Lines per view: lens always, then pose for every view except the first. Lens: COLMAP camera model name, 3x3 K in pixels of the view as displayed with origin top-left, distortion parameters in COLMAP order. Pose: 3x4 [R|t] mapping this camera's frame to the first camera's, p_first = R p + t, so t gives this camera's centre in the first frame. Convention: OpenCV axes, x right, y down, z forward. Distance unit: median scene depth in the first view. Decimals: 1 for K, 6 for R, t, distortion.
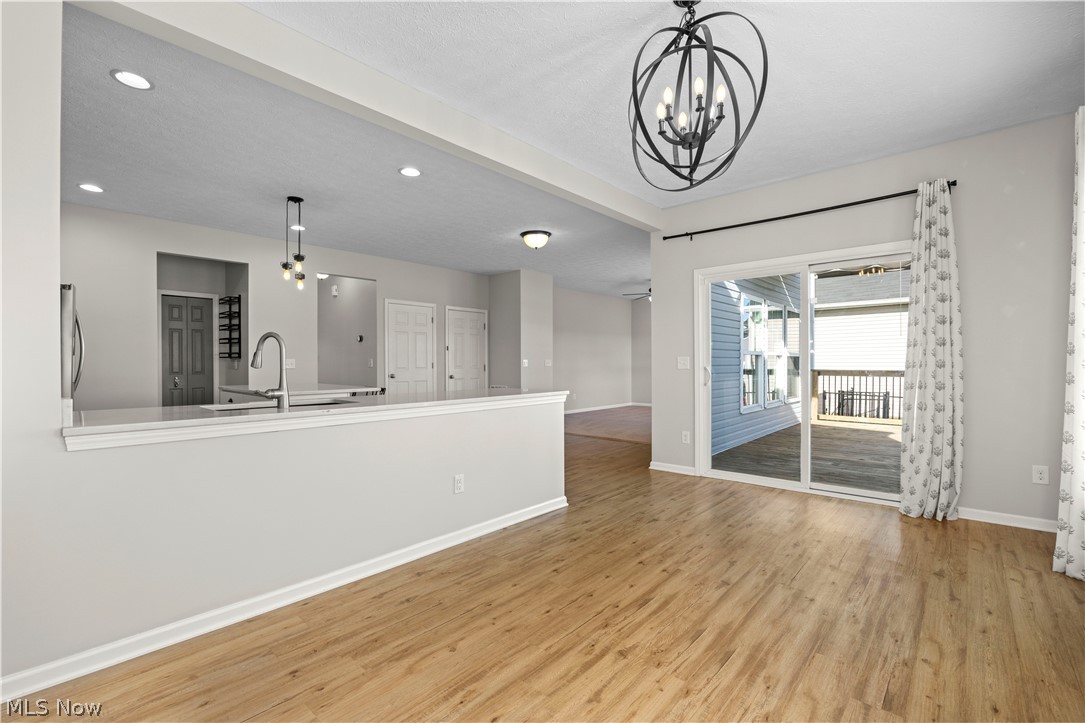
lens RADIAL K [[470.9, 0, 546.4], [0, 470.9, 365.5], [0, 0, 1]] dist [-0.020532, -0.000392]
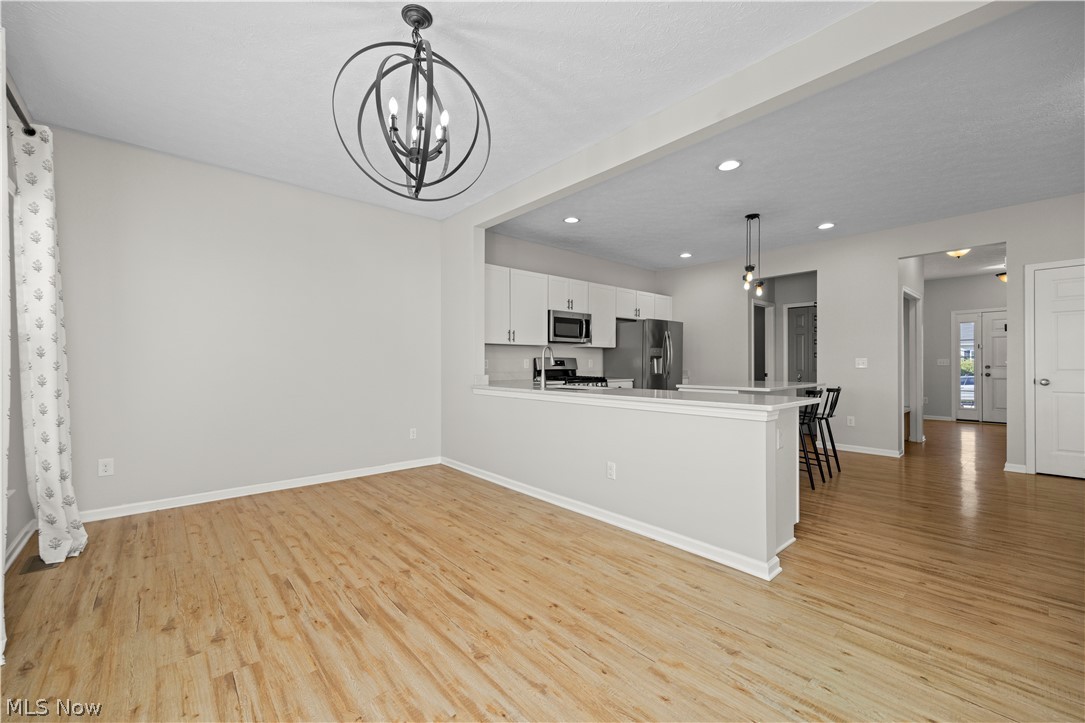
lens RADIAL K [[435.1, 0, 542.6], [0, 435.1, 367.4], [0, 0, 1]] dist [-0.000296, -0.000089]
pose [[-0.110016, 0.016069, -0.993800, 1.112741], [-0.007002, 0.999832, 0.016942, -0.014388], [0.993905, 0.008823, -0.109885, 1.227264]]
